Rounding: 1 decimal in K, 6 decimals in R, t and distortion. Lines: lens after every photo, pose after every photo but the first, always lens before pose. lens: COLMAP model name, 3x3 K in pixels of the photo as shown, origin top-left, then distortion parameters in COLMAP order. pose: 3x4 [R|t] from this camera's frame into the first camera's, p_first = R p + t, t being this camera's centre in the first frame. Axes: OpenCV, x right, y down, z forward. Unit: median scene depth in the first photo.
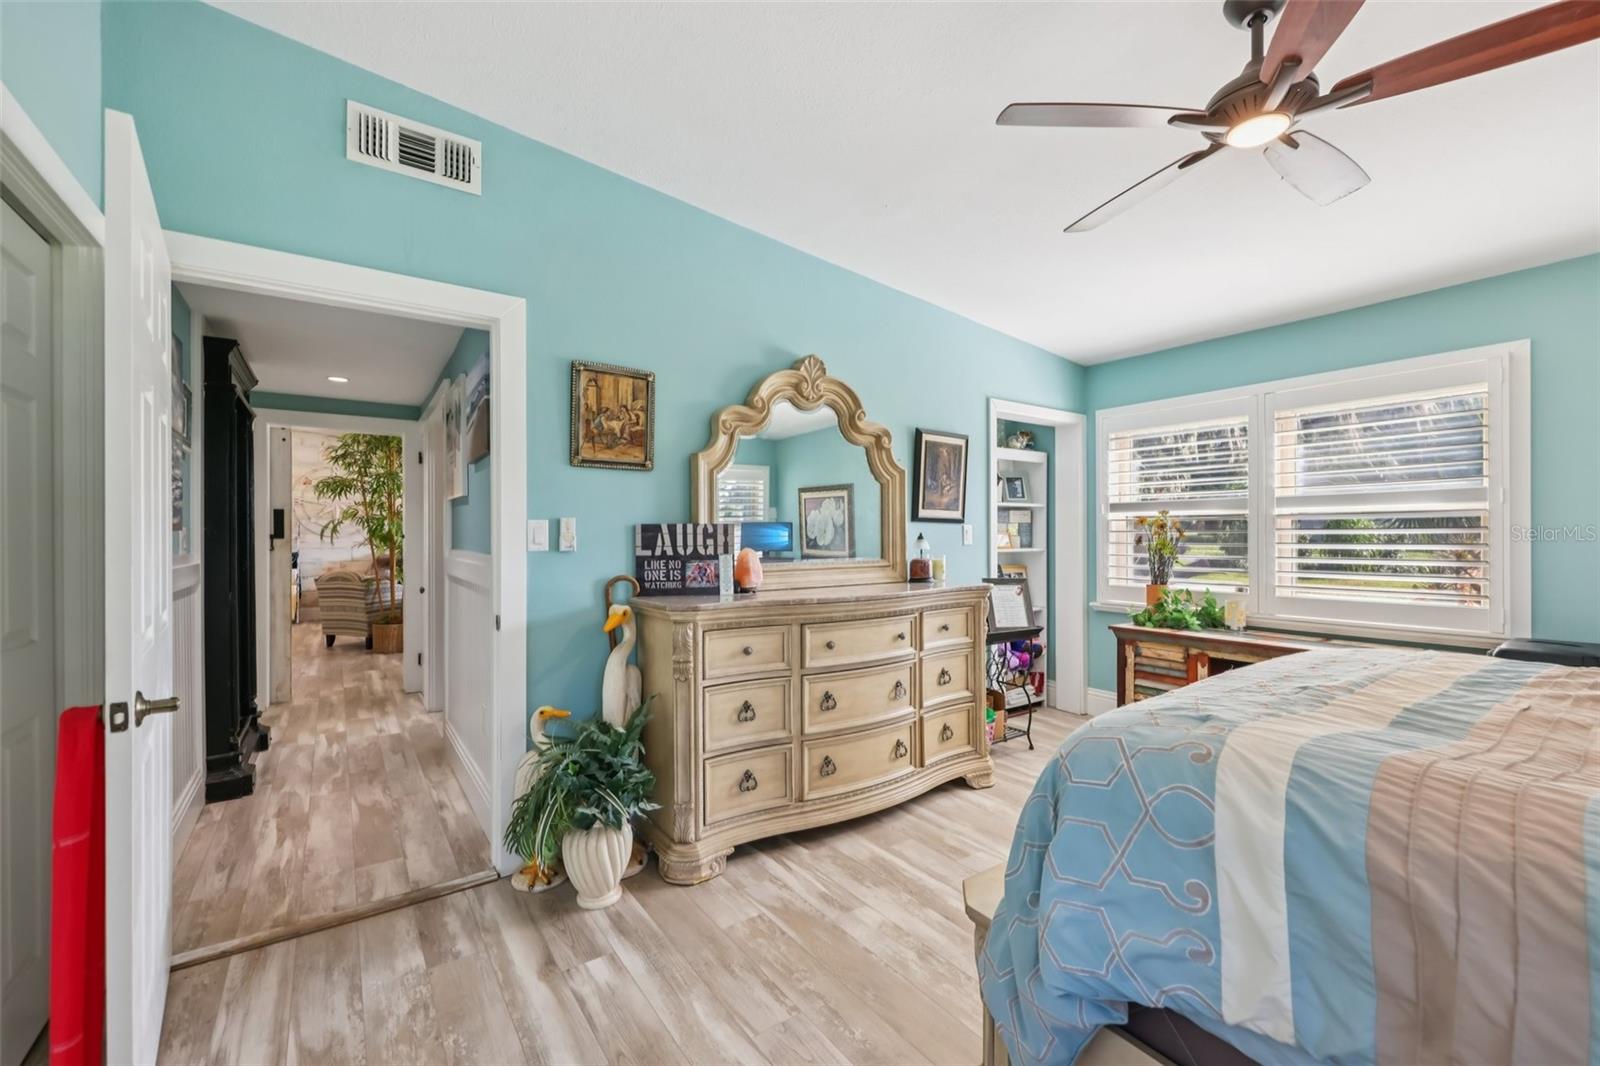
lens RADIAL K [[662.2, 0, 790.8], [0, 662.2, 533.6], [0, 0, 1]] dist [-0.000489, -0.000044]
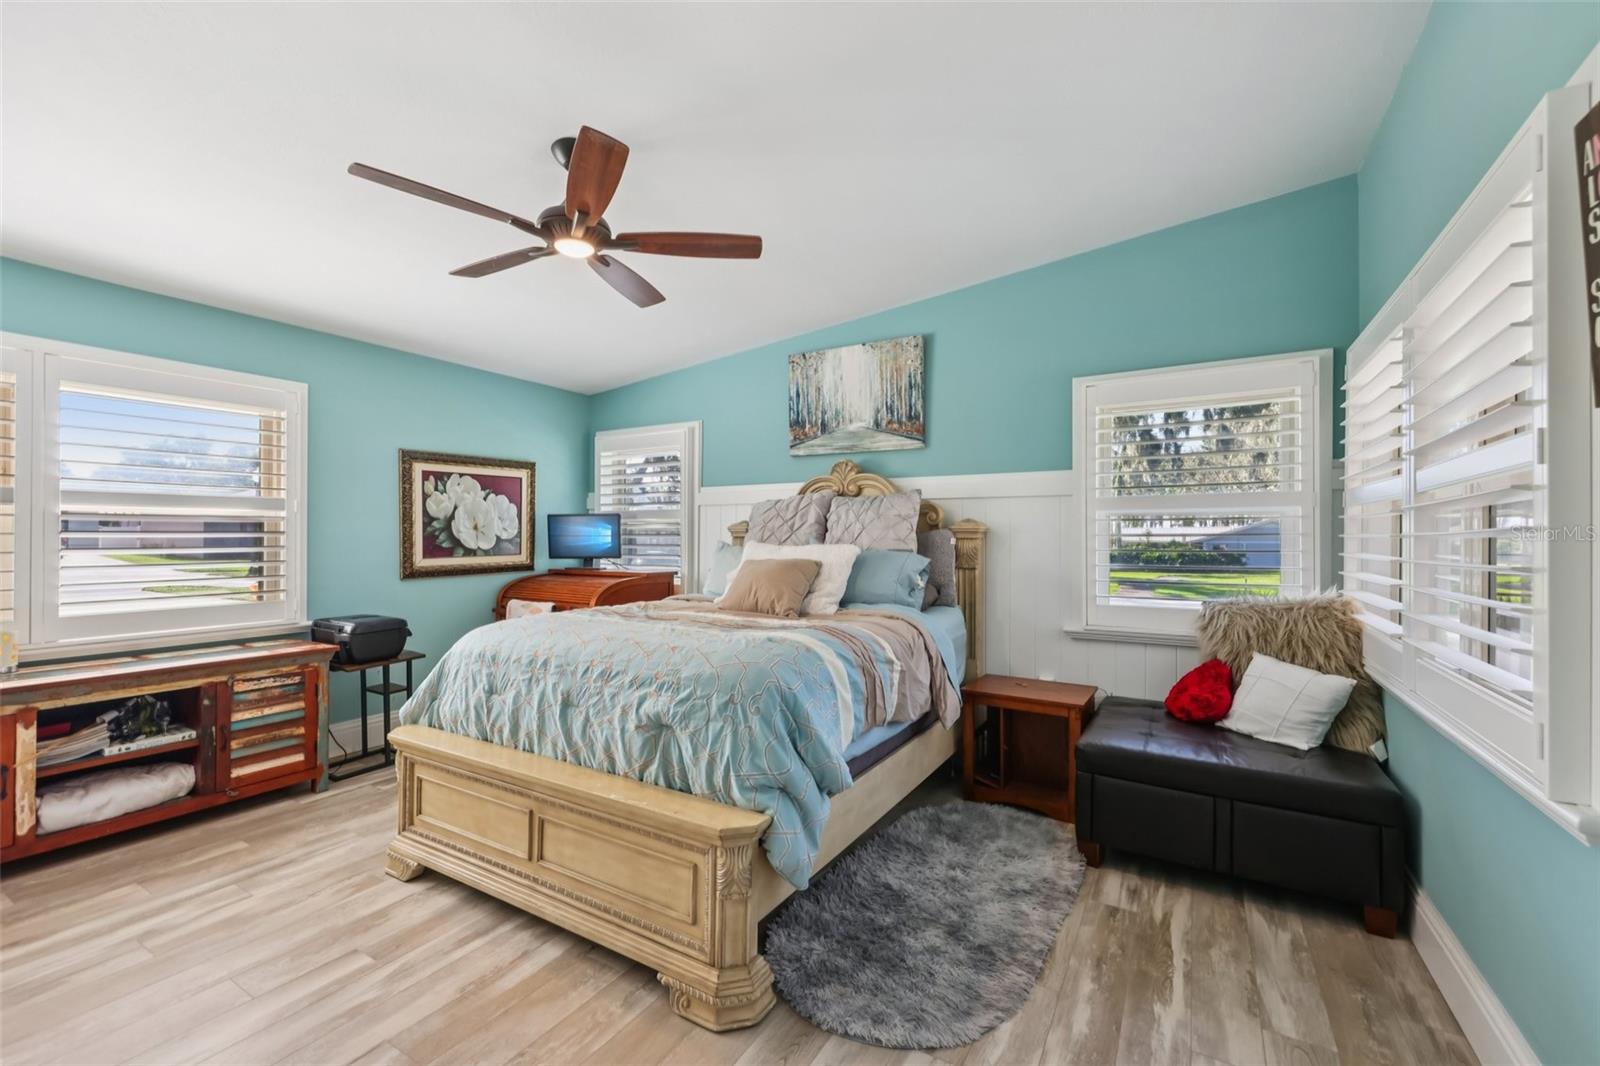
lens RADIAL K [[662.2, 0, 792.5], [0, 662.2, 536.7], [0, 0, 1]] dist [-0.000489, -0.000044]
pose [[-0.411965, 0.006325, 0.911178, -0.387053], [-0.001260, 0.999971, -0.007511, 0.005908], [-0.911199, -0.004243, -0.411945, 0.629701]]
